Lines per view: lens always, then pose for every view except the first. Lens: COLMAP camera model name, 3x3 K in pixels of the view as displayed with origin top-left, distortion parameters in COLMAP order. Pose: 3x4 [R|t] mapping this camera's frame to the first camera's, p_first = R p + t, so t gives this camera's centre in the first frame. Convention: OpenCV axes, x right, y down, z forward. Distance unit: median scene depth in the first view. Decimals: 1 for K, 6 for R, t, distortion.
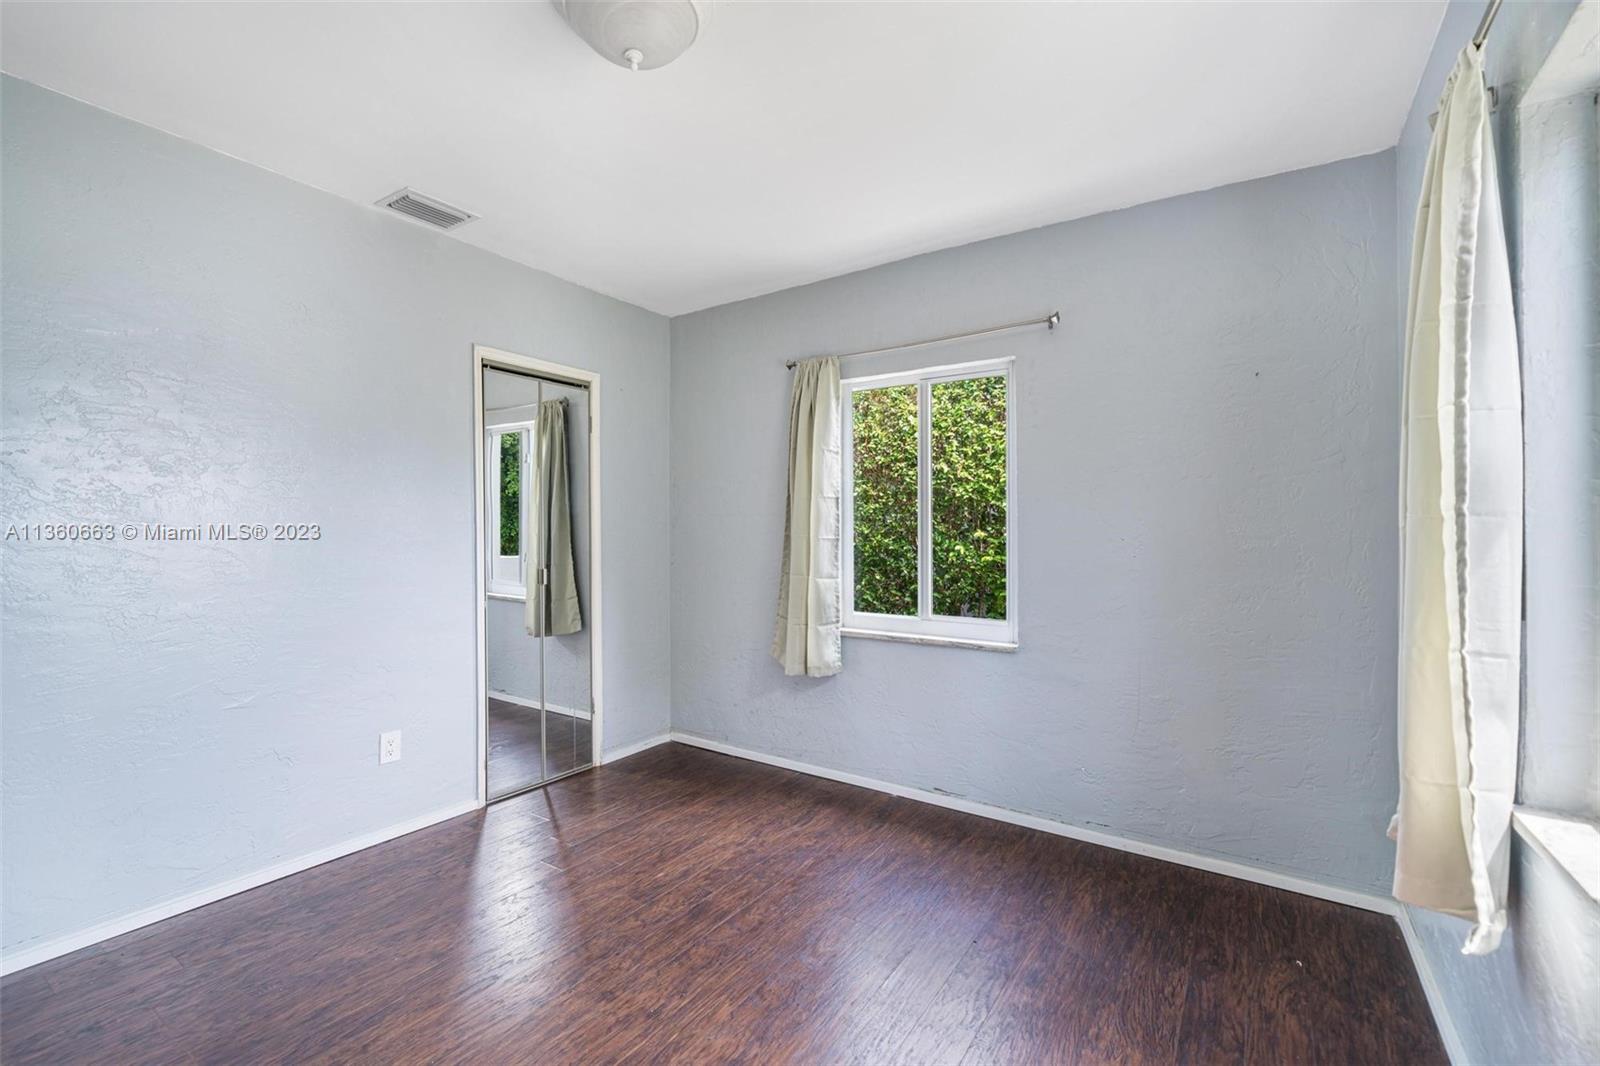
lens RADIAL K [[736.4, 0, 800.0], [0, 736.4, 533.0], [0, 0, 1]] dist [0.031000, 0.000241]
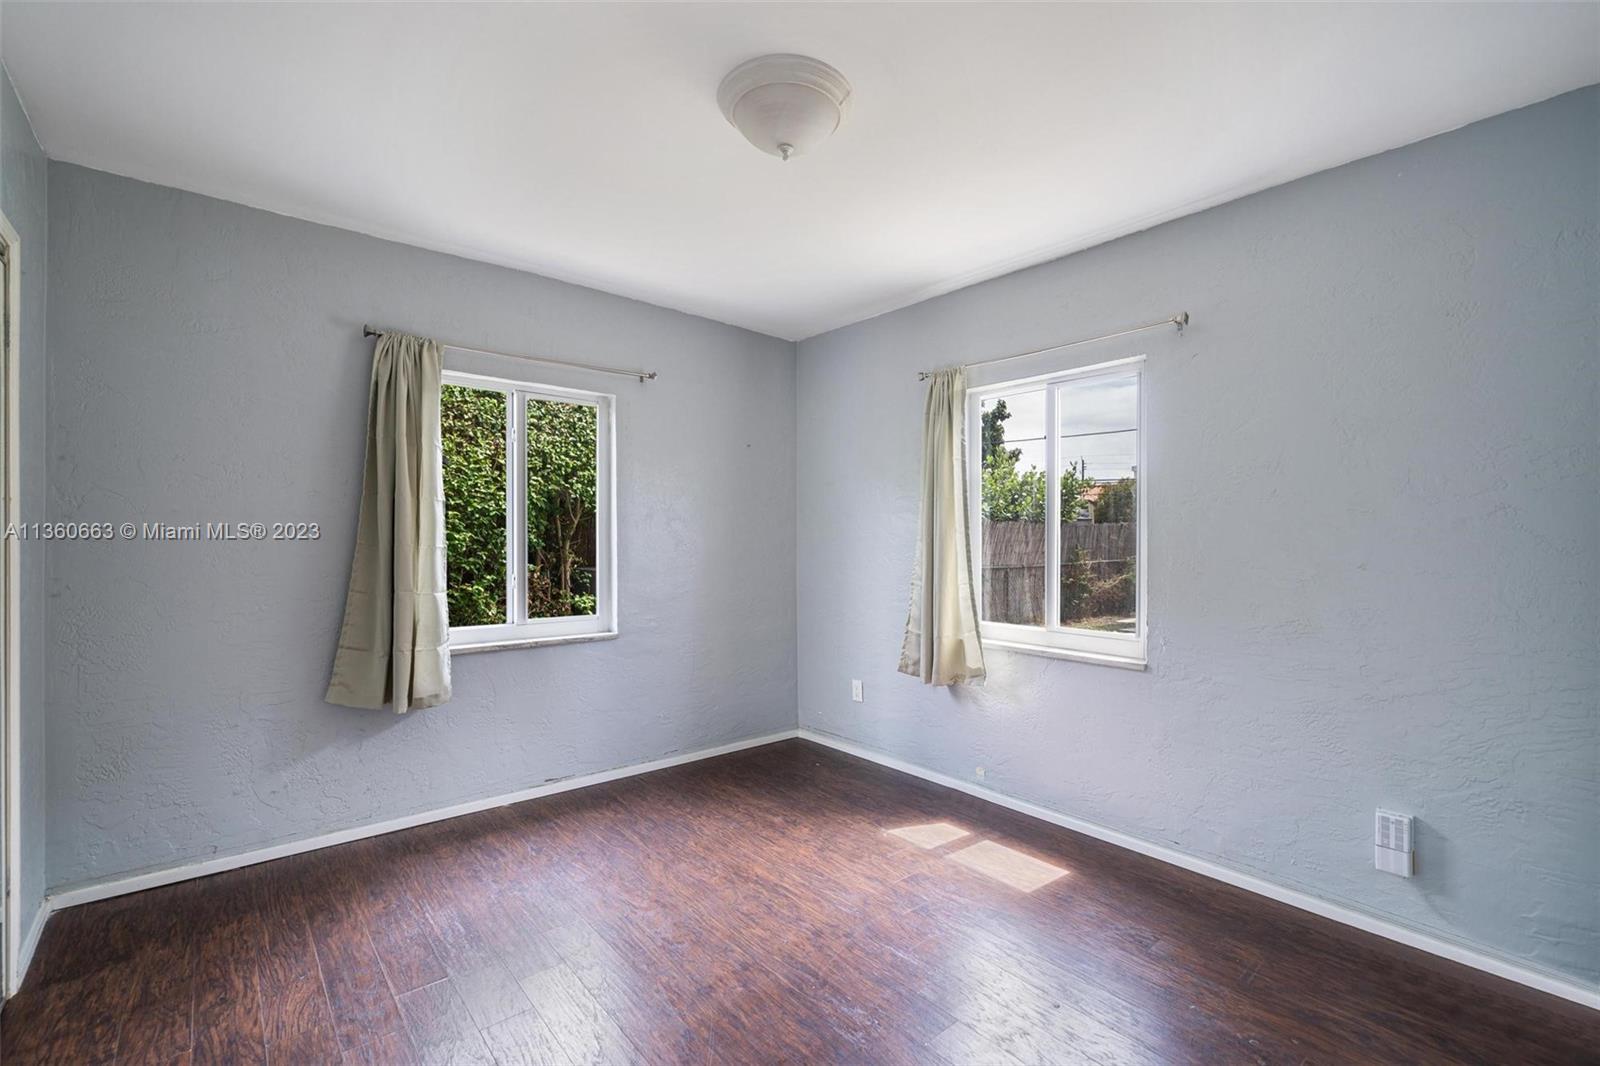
lens RADIAL K [[704.5, 0, 800.0], [0, 704.5, 533.0], [0, 0, 1]] dist [0.000943, 0.000258]
pose [[0.218618, 0.018295, 0.975639, -0.710994], [0.002284, 0.999812, -0.019260, 0.008634], [-0.975808, 0.006439, 0.218535, 0.405672]]
